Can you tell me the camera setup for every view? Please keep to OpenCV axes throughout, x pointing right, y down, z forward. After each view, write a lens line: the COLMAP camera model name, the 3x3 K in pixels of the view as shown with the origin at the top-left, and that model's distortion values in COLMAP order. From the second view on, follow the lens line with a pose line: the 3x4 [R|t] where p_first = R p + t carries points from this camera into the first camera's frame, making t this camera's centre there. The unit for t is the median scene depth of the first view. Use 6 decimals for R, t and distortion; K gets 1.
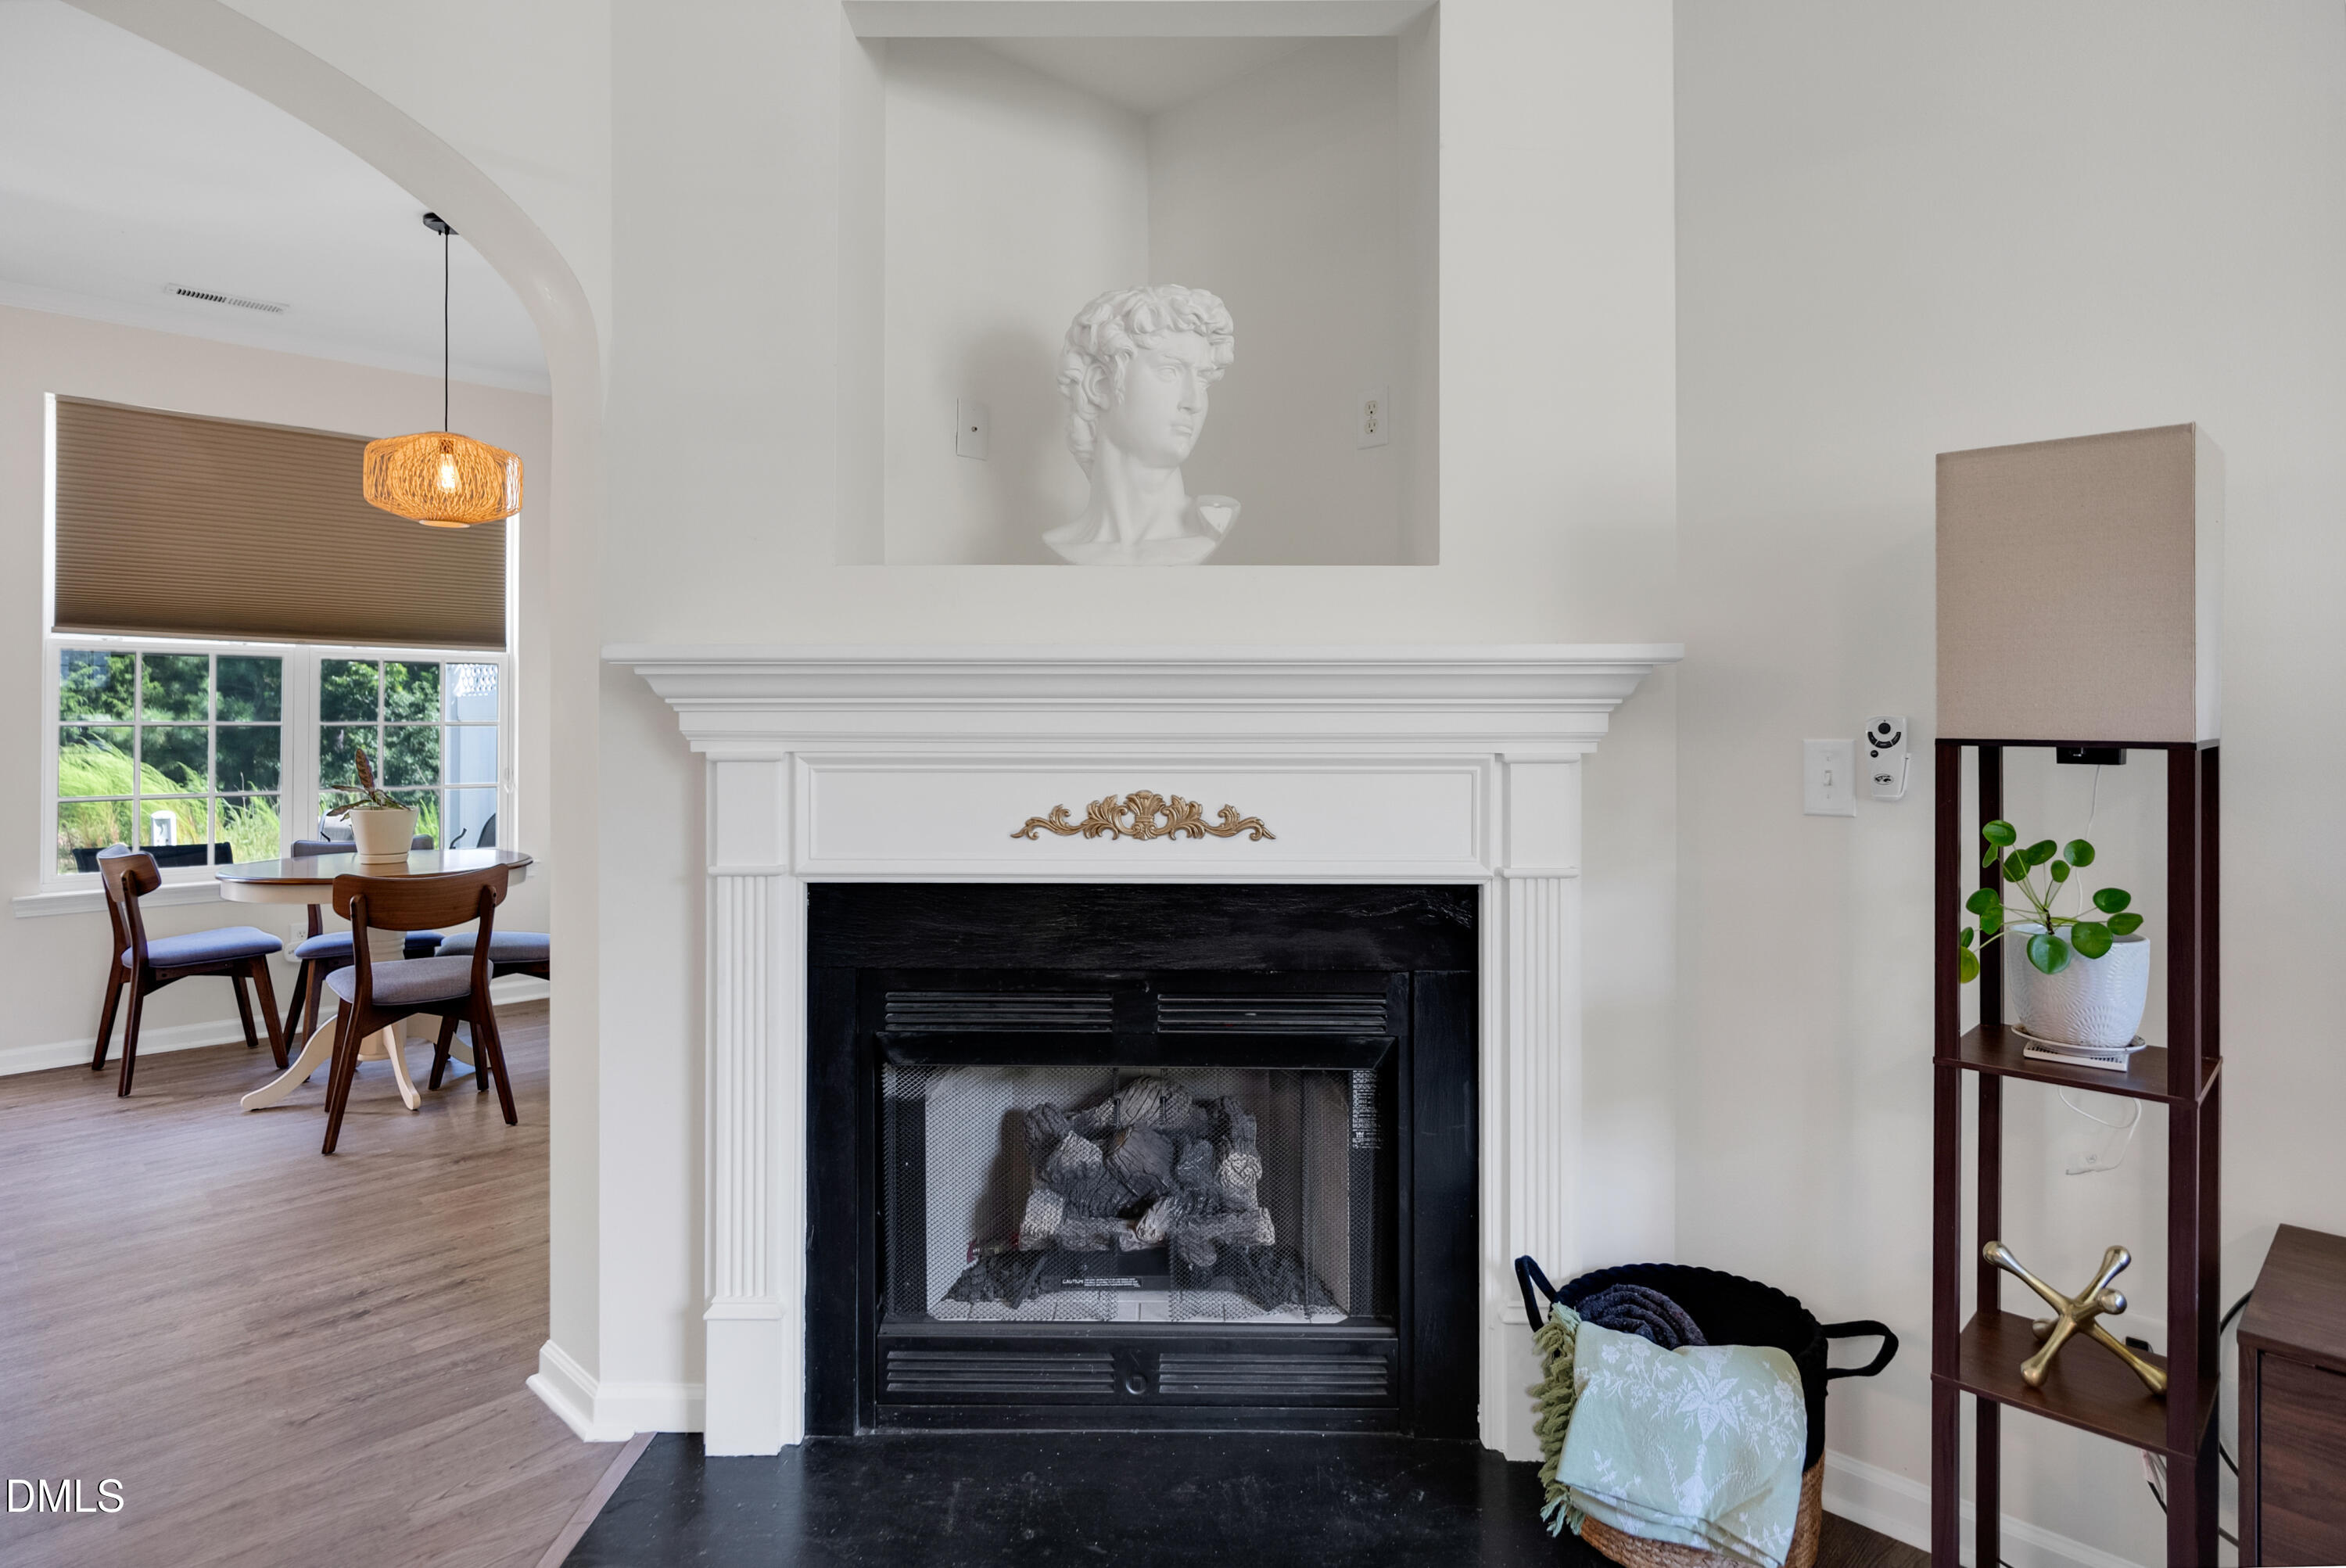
lens RADIAL K [[1312.2, 0, 1190.0], [0, 1312.2, 719.8], [0, 0, 1]] dist [0.001444, 0.001743]
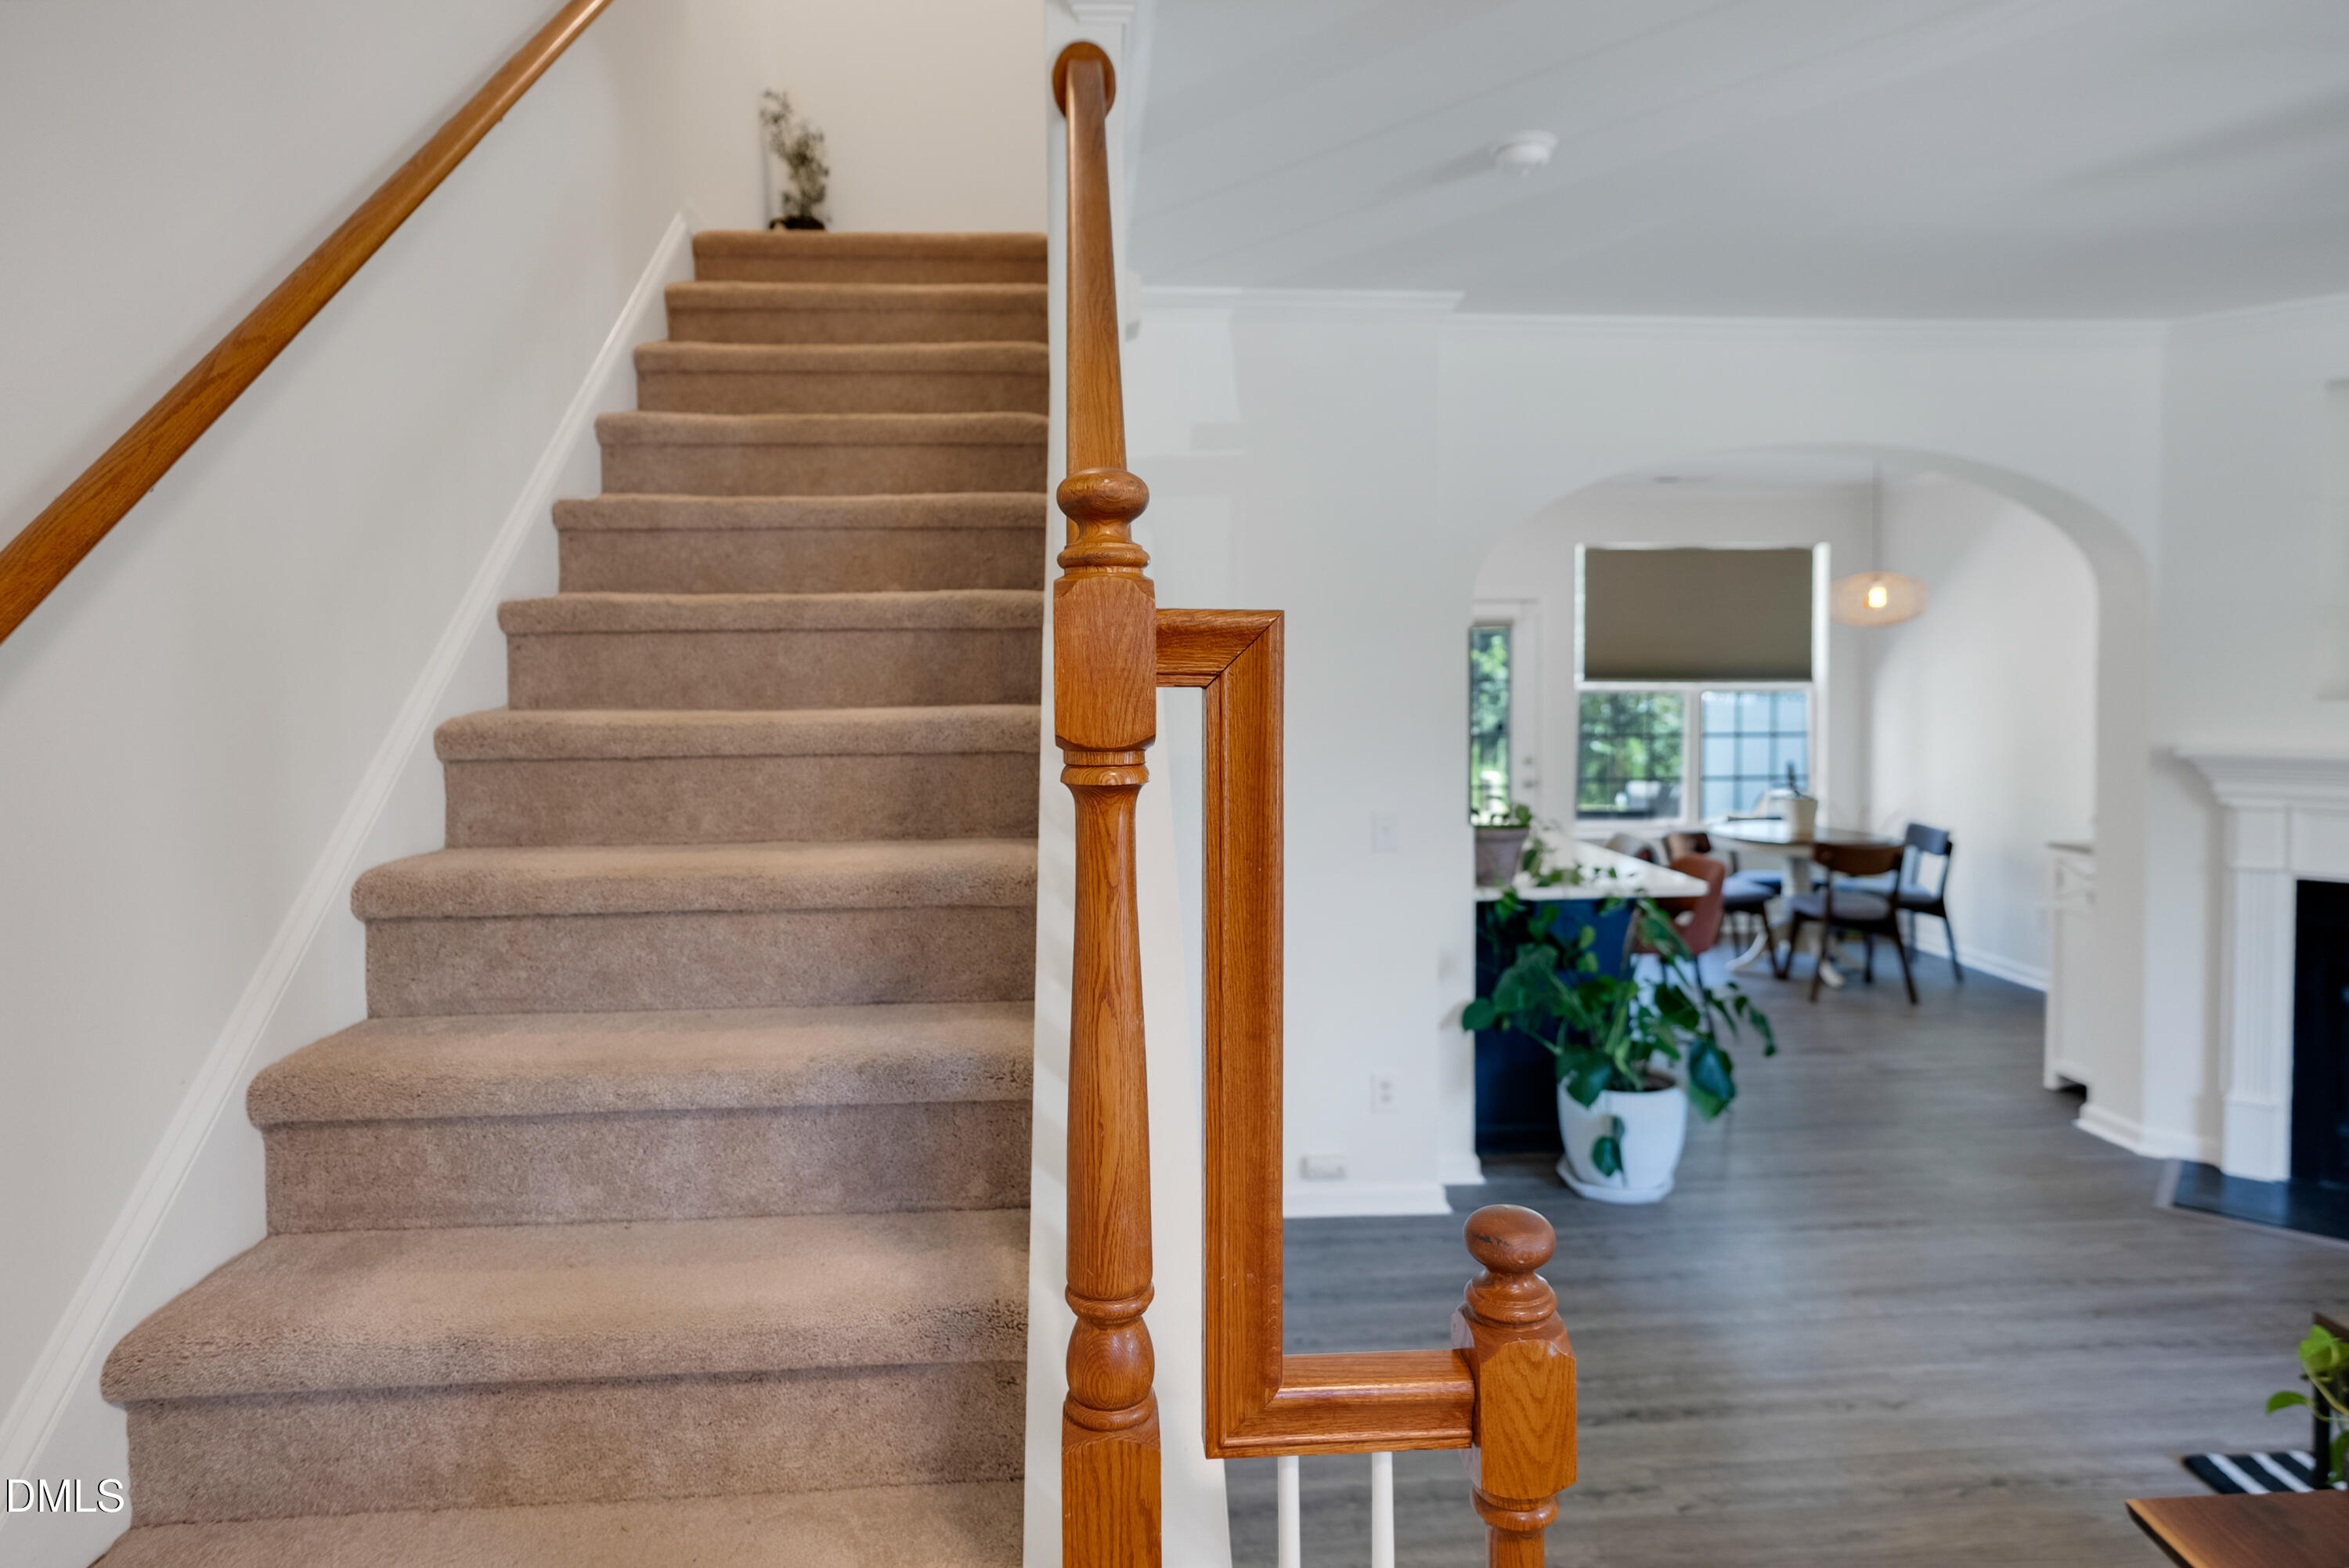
lens RADIAL K [[1313.7, 0, 1191.5], [0, 1313.7, 719.7], [0, 0, 1]] dist [0.001444, 0.001743]
pose [[0.750835, 0.018439, -0.660232, -0.224288], [-0.001218, 0.999647, 0.026533, -0.129560], [0.660488, -0.019118, 0.750593, -1.260461]]
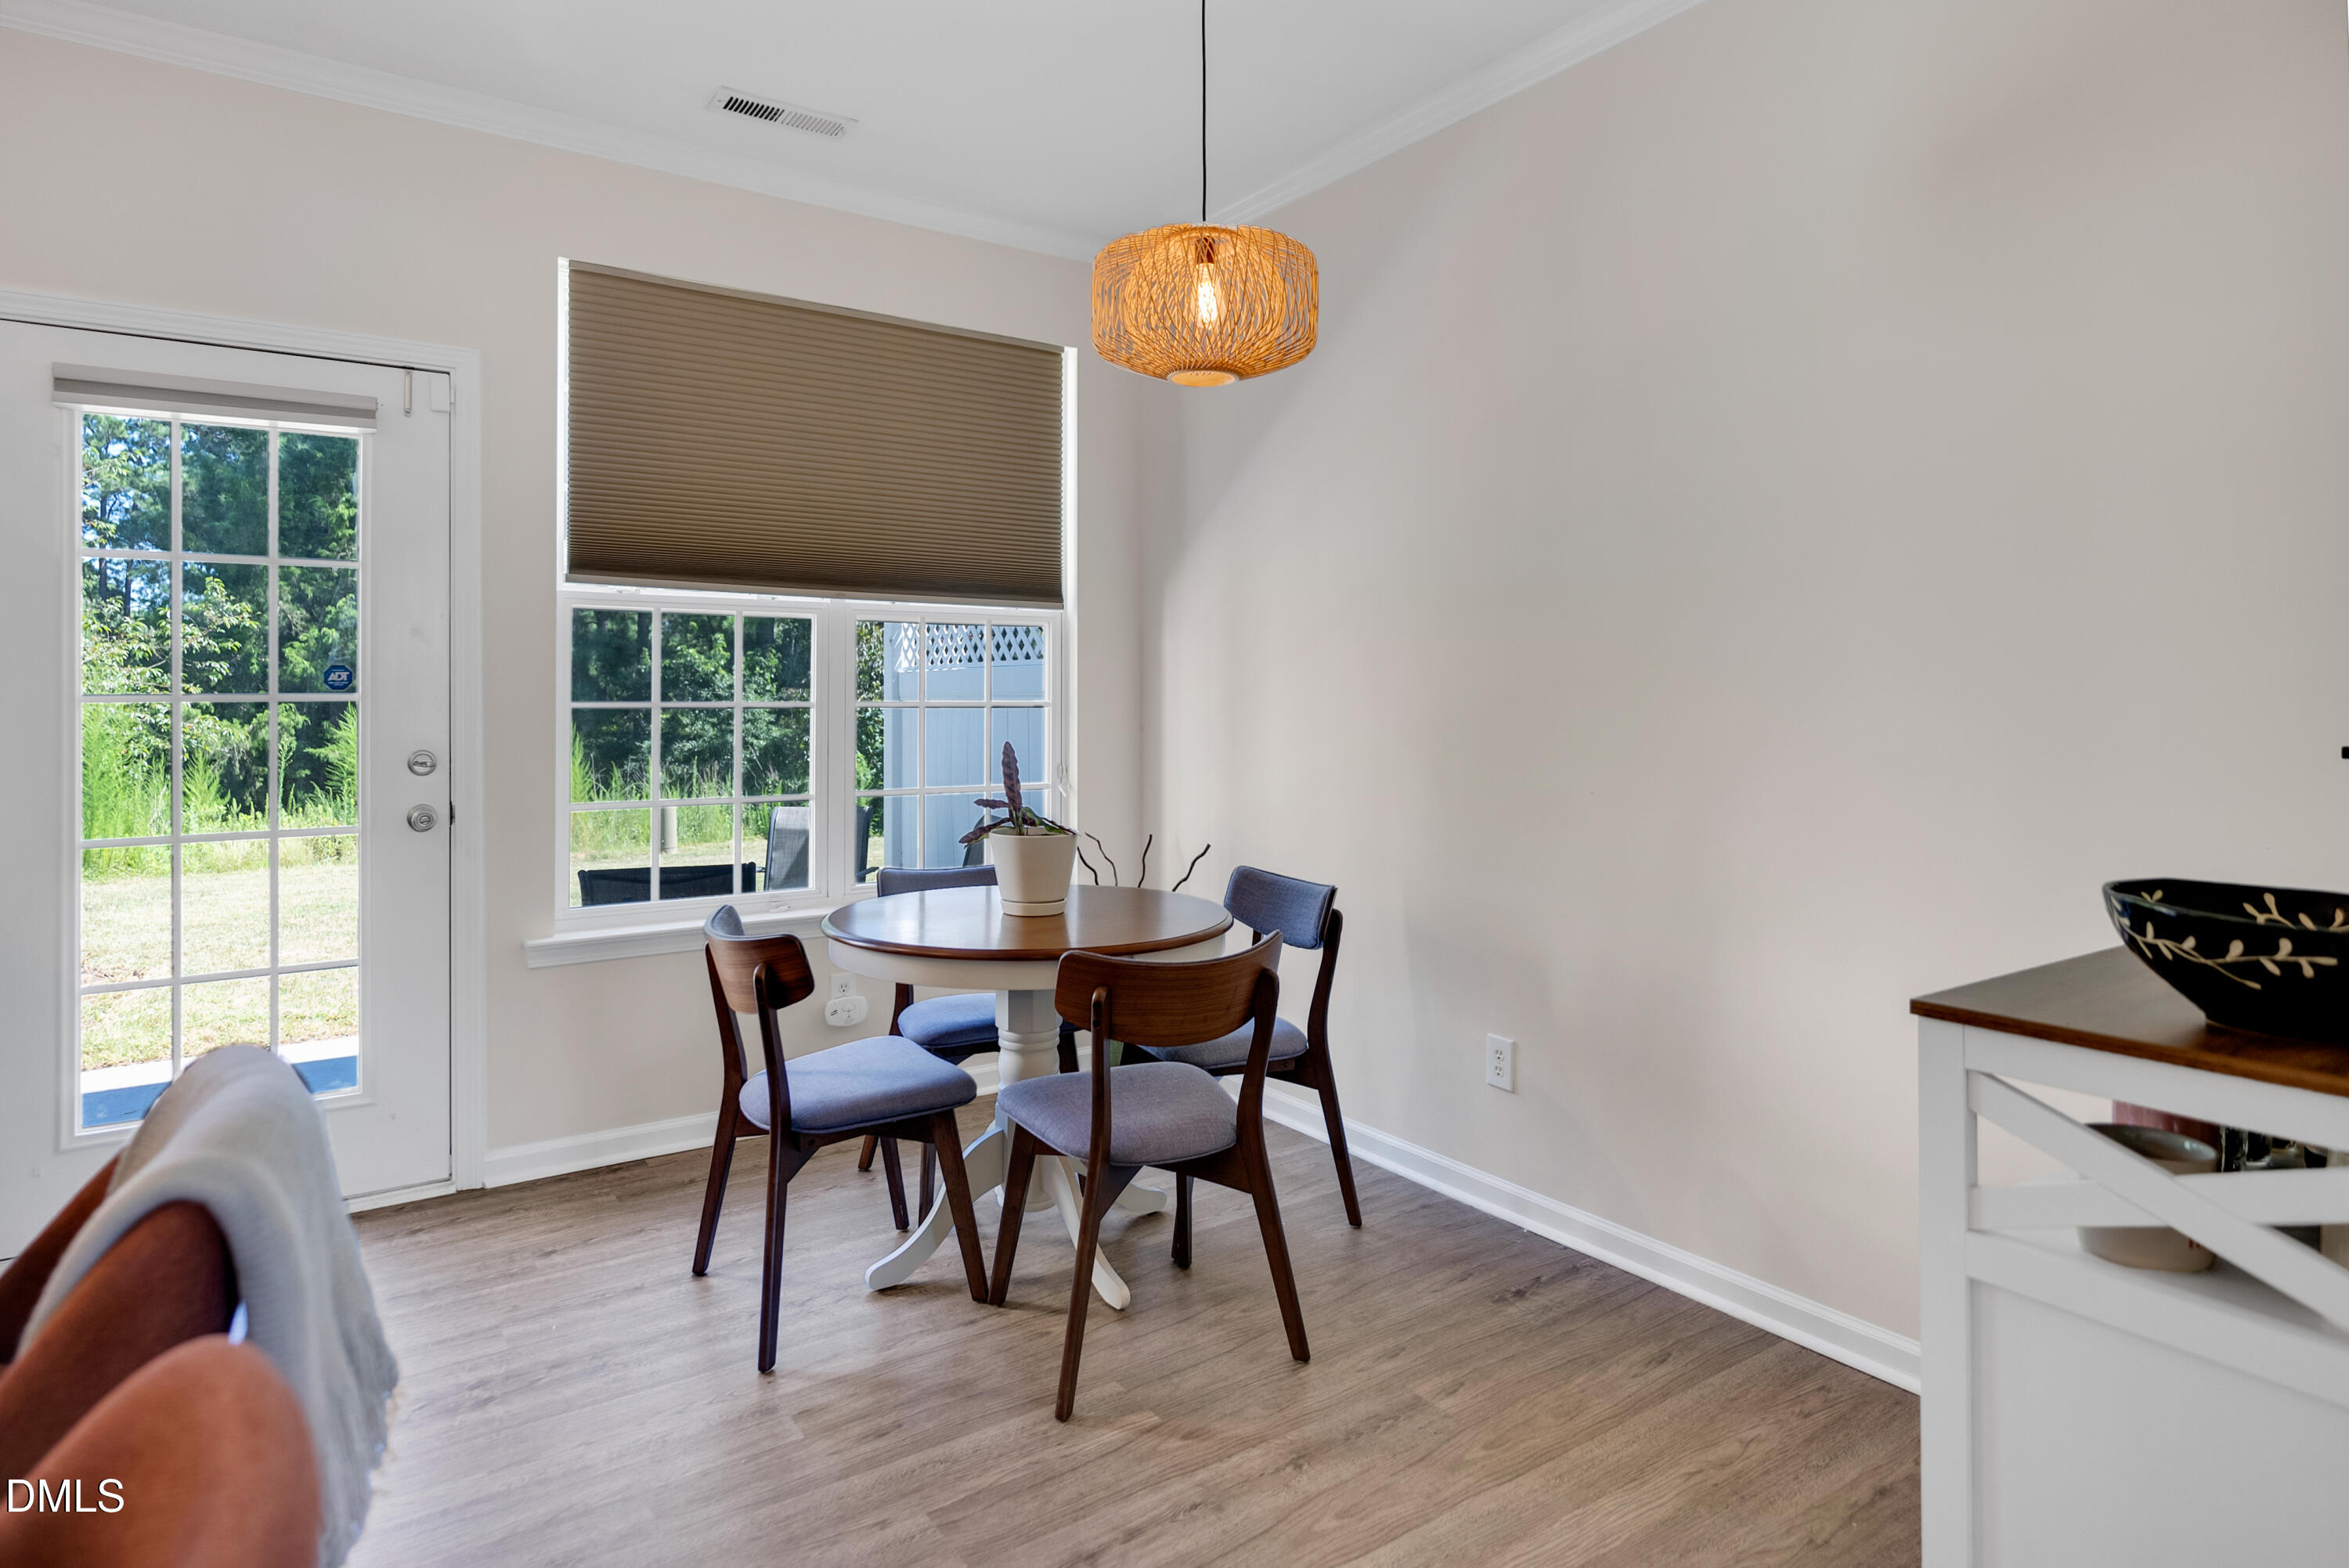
lens RADIAL K [[1313.7, 0, 1191.5], [0, 1313.7, 719.7], [0, 0, 1]] dist [0.001444, 0.001743]
pose [[0.984520, 0.003693, -0.175233, -0.777262], [-0.001262, 0.999901, 0.013982, 0.001275], [0.175268, -0.013545, 0.984428, 0.661552]]
